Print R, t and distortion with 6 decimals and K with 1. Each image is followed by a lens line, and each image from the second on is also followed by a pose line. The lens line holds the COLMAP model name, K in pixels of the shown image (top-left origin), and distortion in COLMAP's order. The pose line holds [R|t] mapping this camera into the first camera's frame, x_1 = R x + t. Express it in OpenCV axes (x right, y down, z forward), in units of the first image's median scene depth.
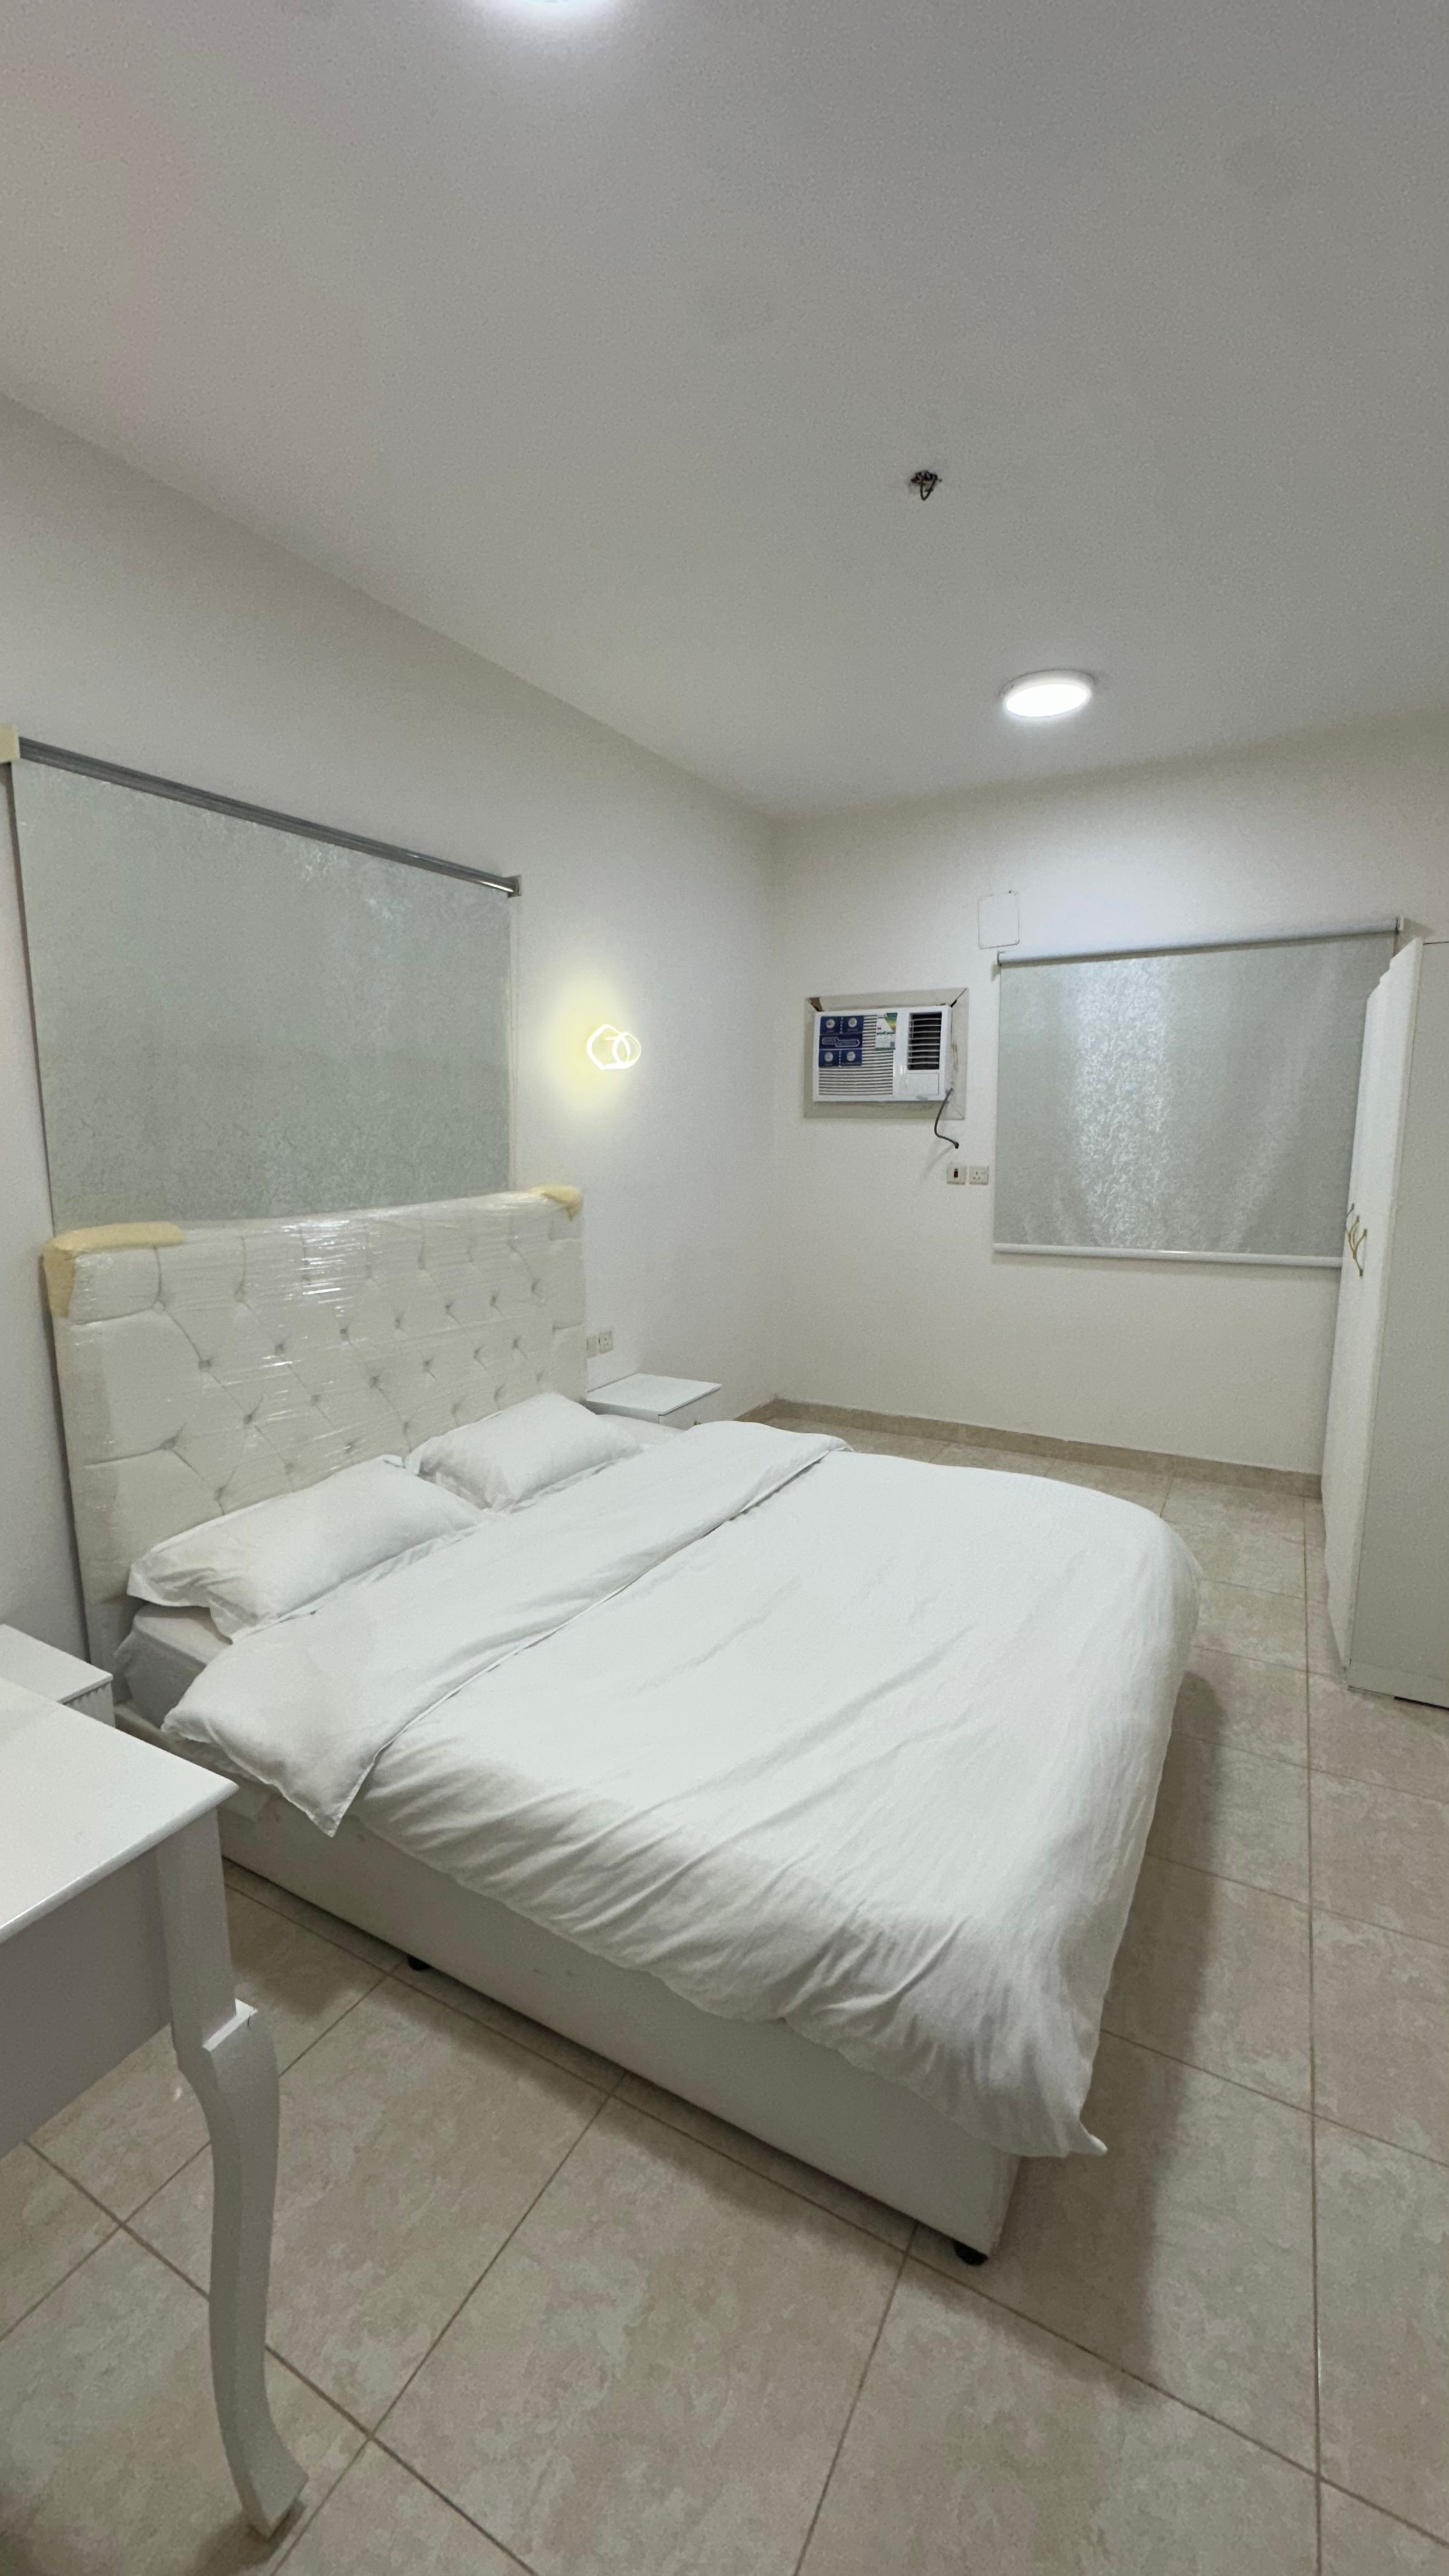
lens RADIAL K [[1008.9, 0, 757.4], [0, 1008.9, 1388.1], [0, 0, 1]] dist [-0.002762, -0.000162]
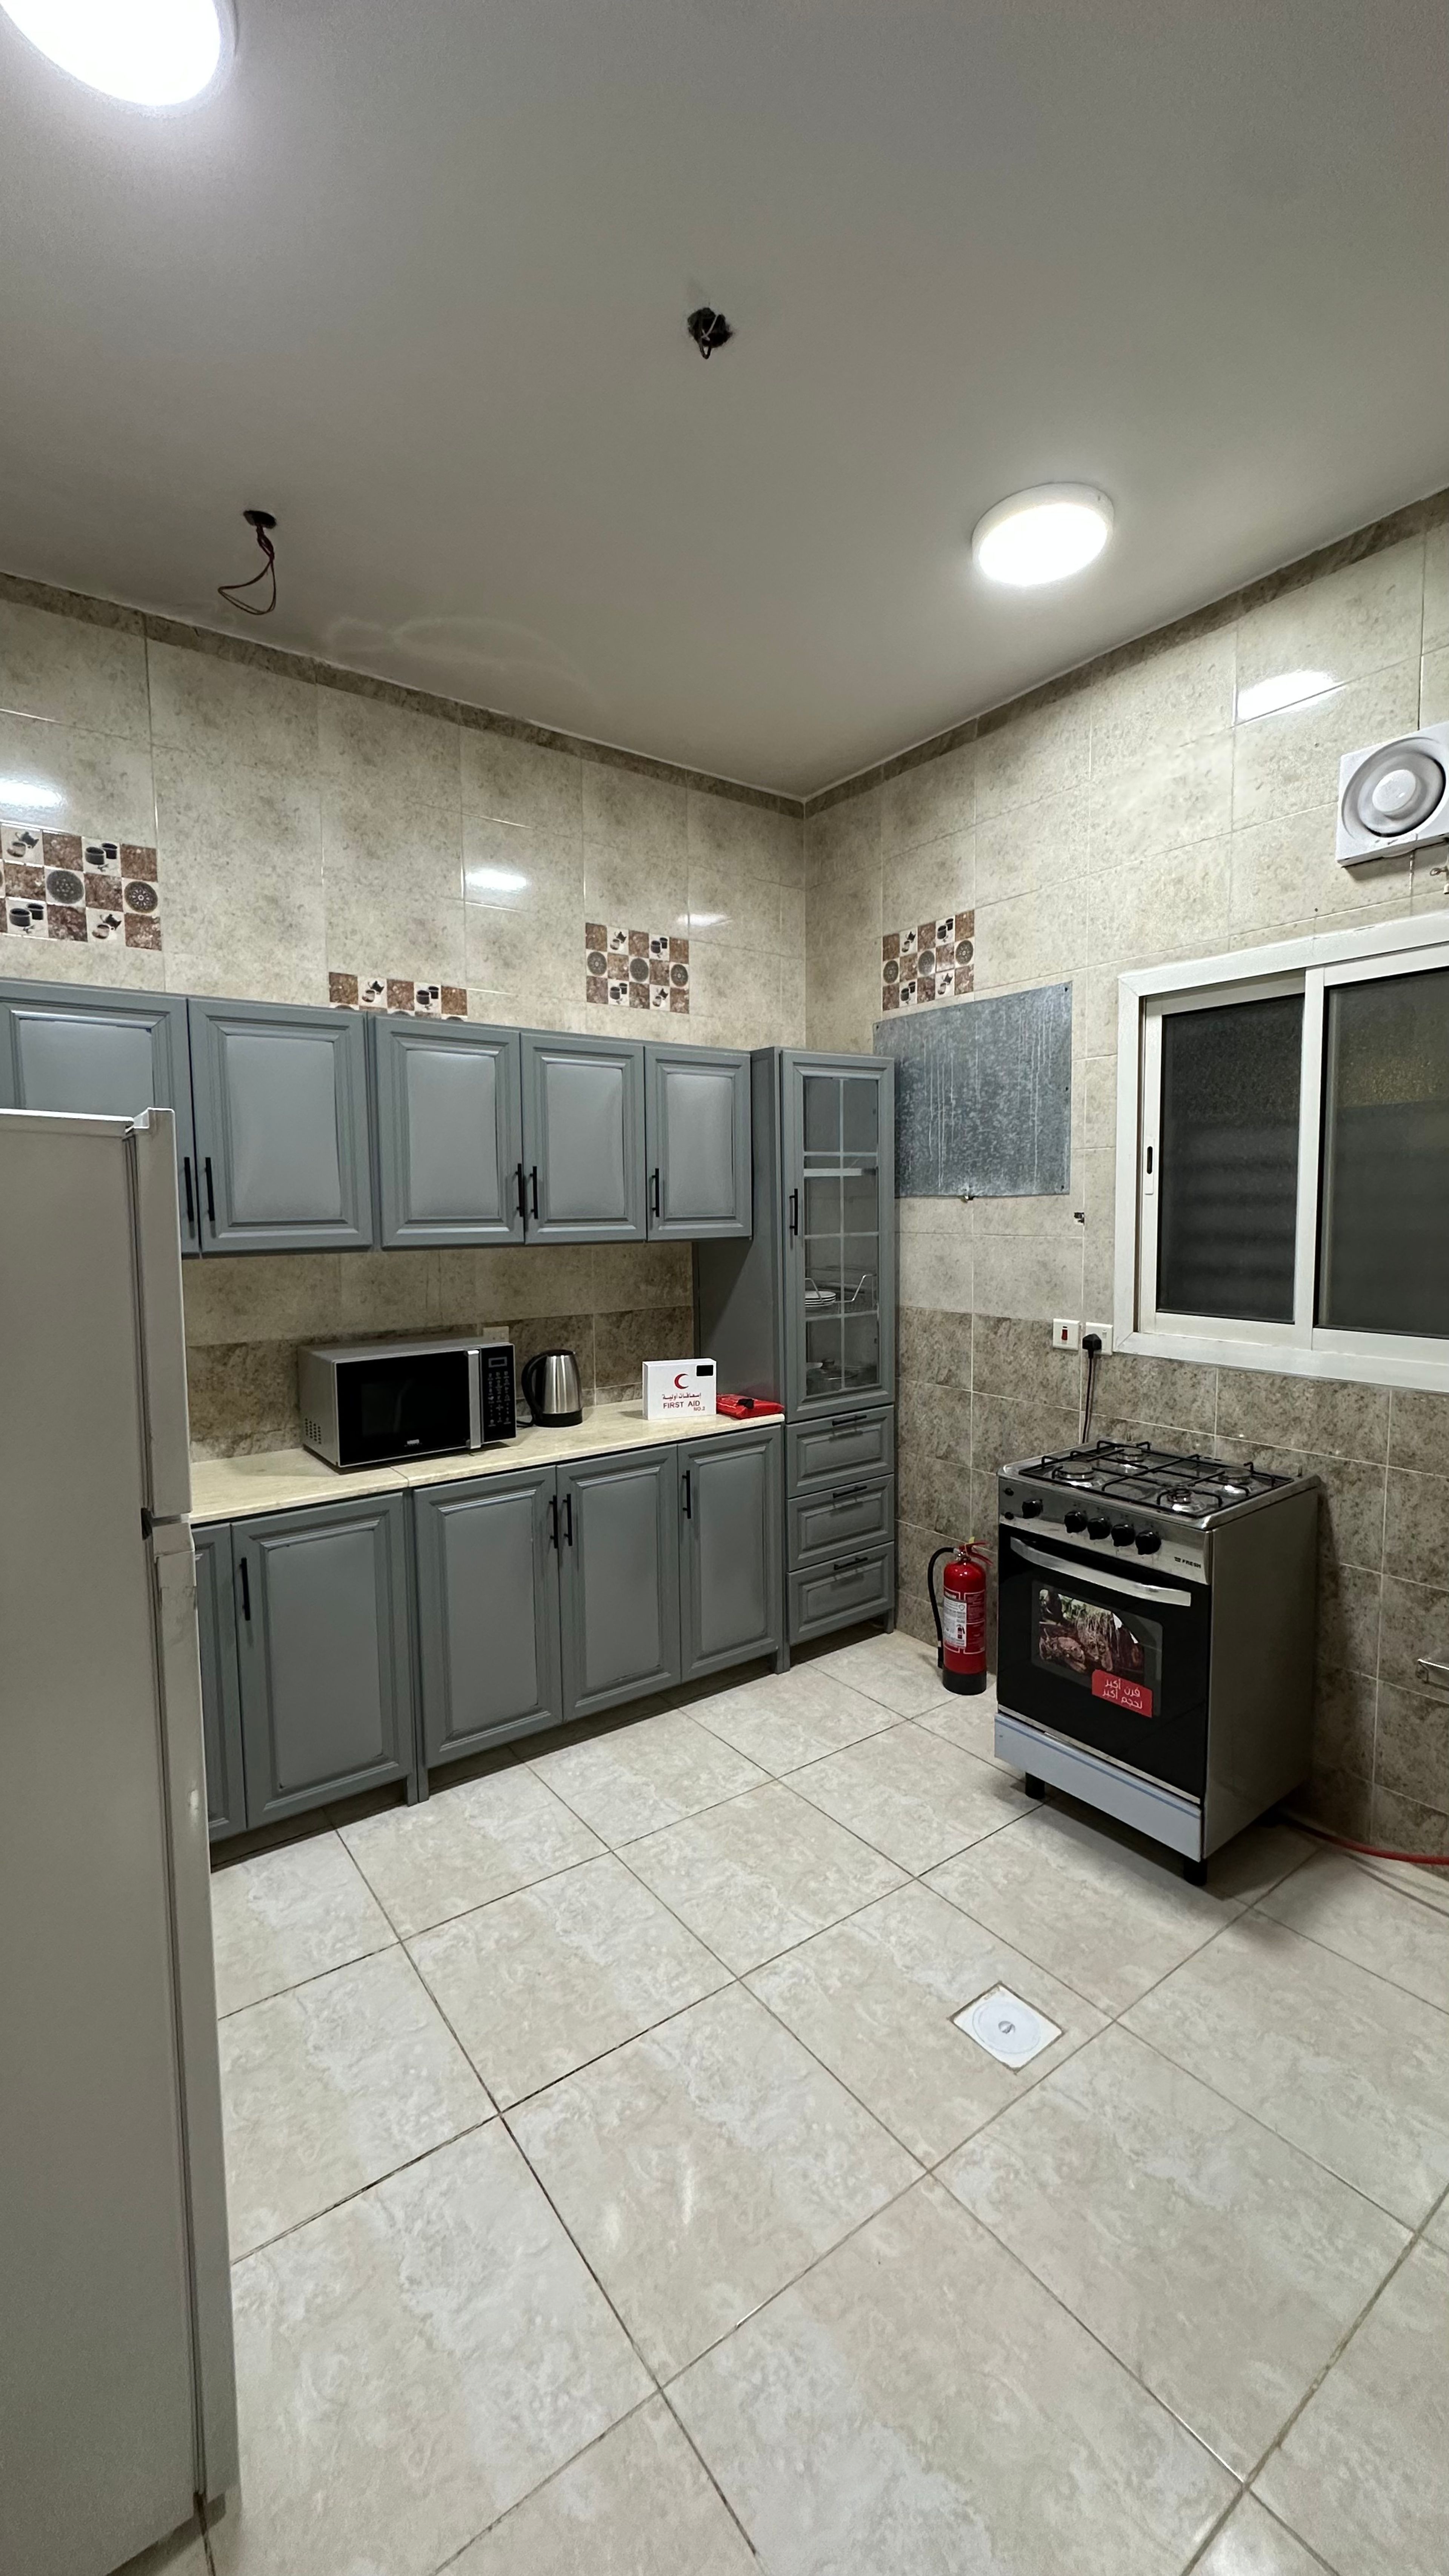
lens RADIAL K [[1008.9, 0, 729.7], [0, 1008.9, 1279.5], [0, 0, 1]] dist [-0.002762, -0.000162]
pose [[0.432163, -0.069015, 0.899151, -1.096922], [0.237984, 0.970449, -0.039896, -0.149482], [-0.869827, 0.231225, 0.435816, 0.573754]]
